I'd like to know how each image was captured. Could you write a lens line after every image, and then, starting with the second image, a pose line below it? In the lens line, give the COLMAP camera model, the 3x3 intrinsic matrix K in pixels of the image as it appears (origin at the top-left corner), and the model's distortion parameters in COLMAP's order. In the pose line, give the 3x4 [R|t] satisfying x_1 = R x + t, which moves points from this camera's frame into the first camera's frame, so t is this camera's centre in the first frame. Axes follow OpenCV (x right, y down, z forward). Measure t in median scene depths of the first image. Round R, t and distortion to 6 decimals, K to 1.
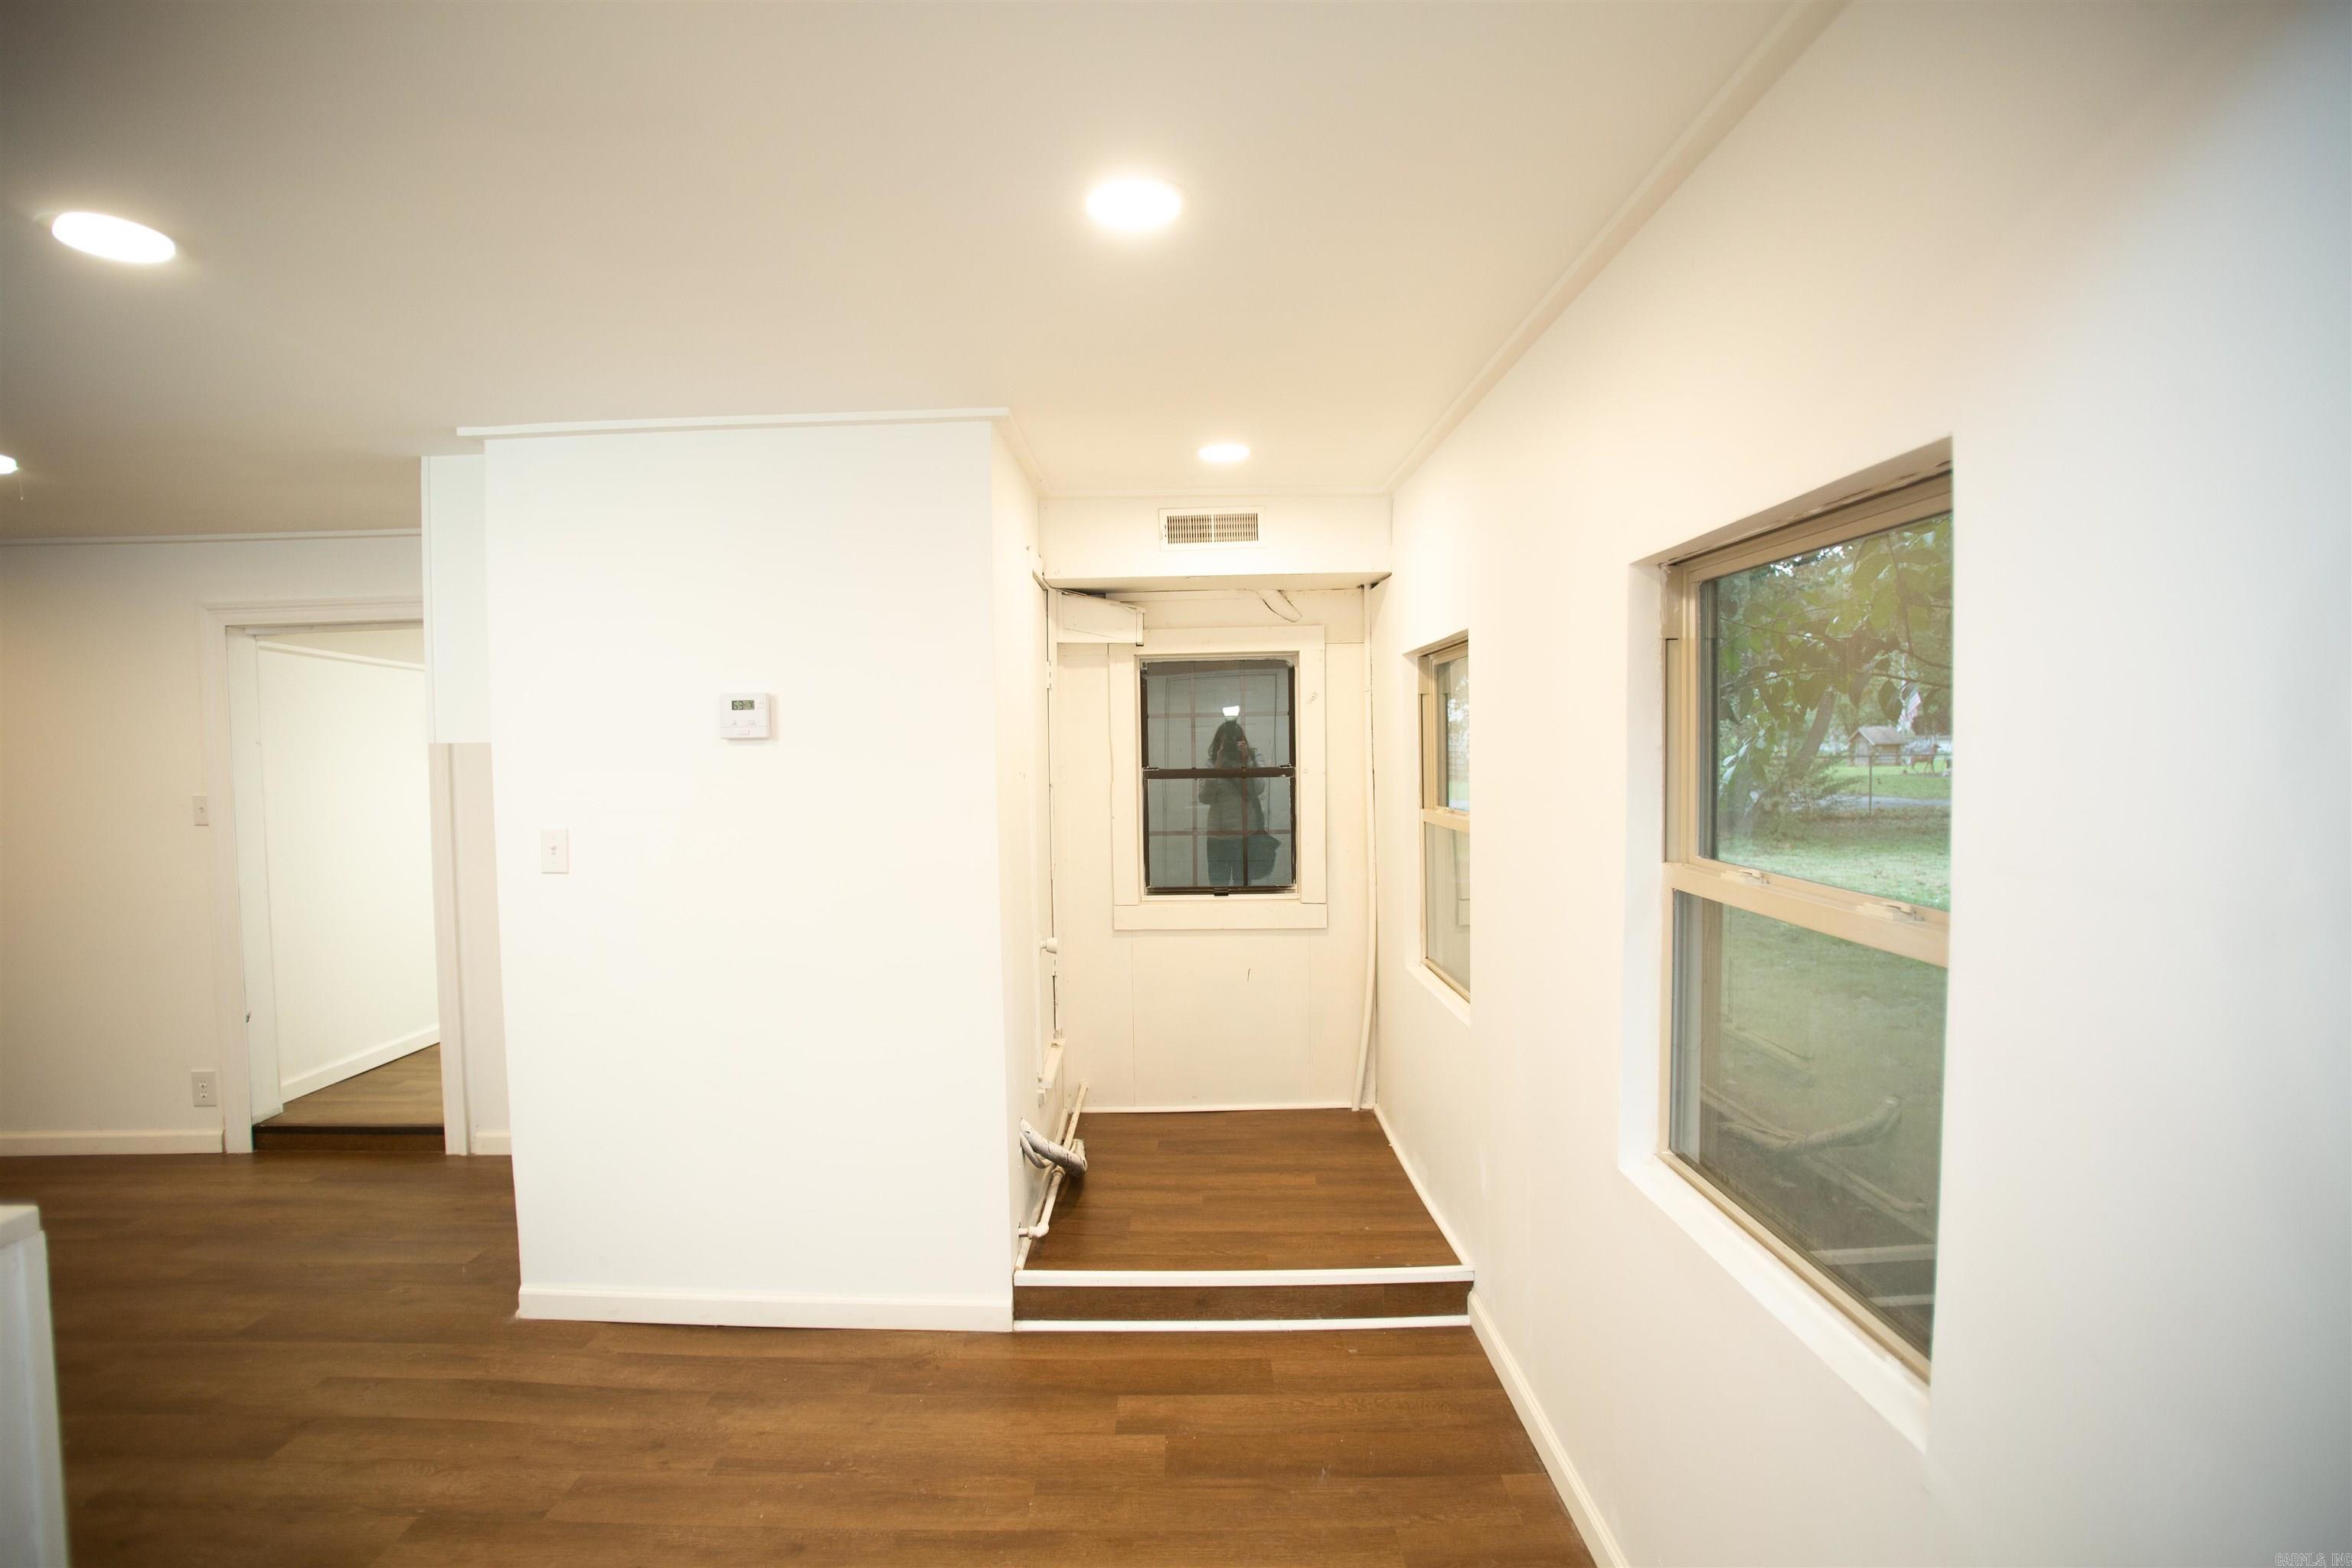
lens RADIAL K [[1141.2, 0, 1176.0], [0, 1141.2, 784.0], [0, 0, 1]] dist [-0.085814, 0.036383]
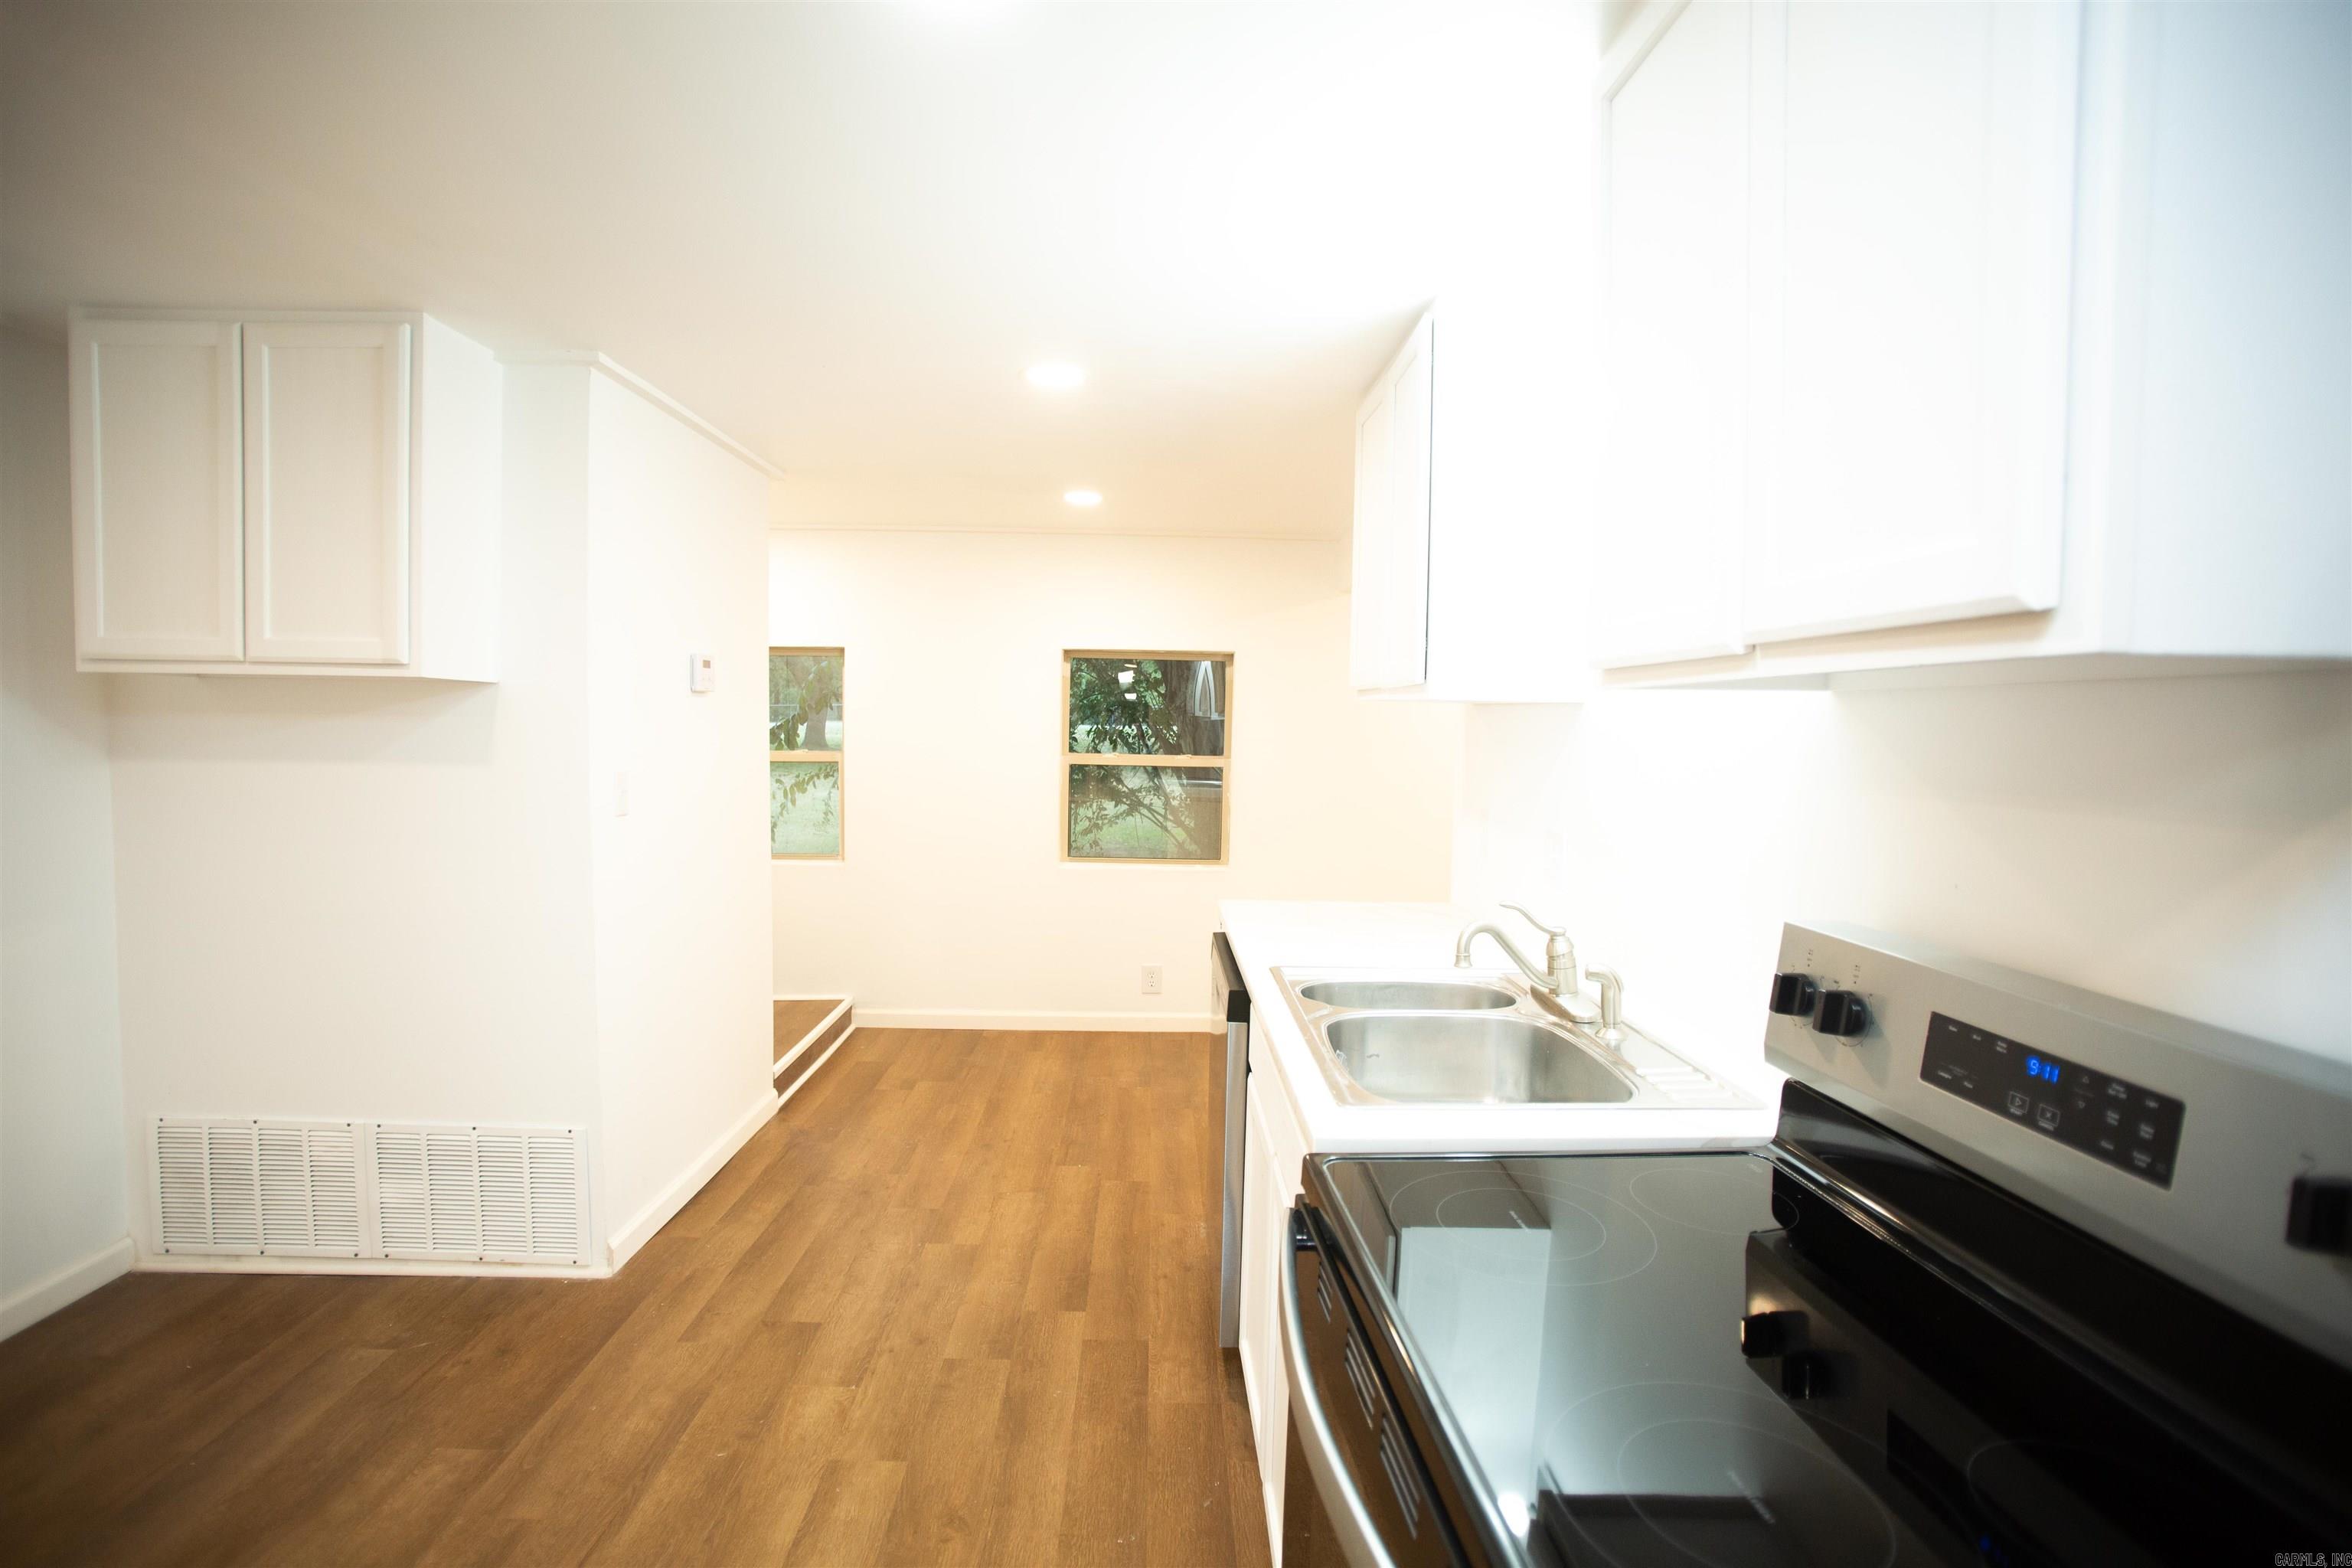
lens RADIAL K [[1141.2, 0, 1176.0], [0, 1141.2, 784.0], [0, 0, 1]] dist [-0.085814, 0.036383]
pose [[-0.044862, -0.029341, 0.998562, -1.828024], [0.018676, 0.999369, 0.030204, 0.043389], [-0.998819, 0.020004, -0.044286, 0.629648]]
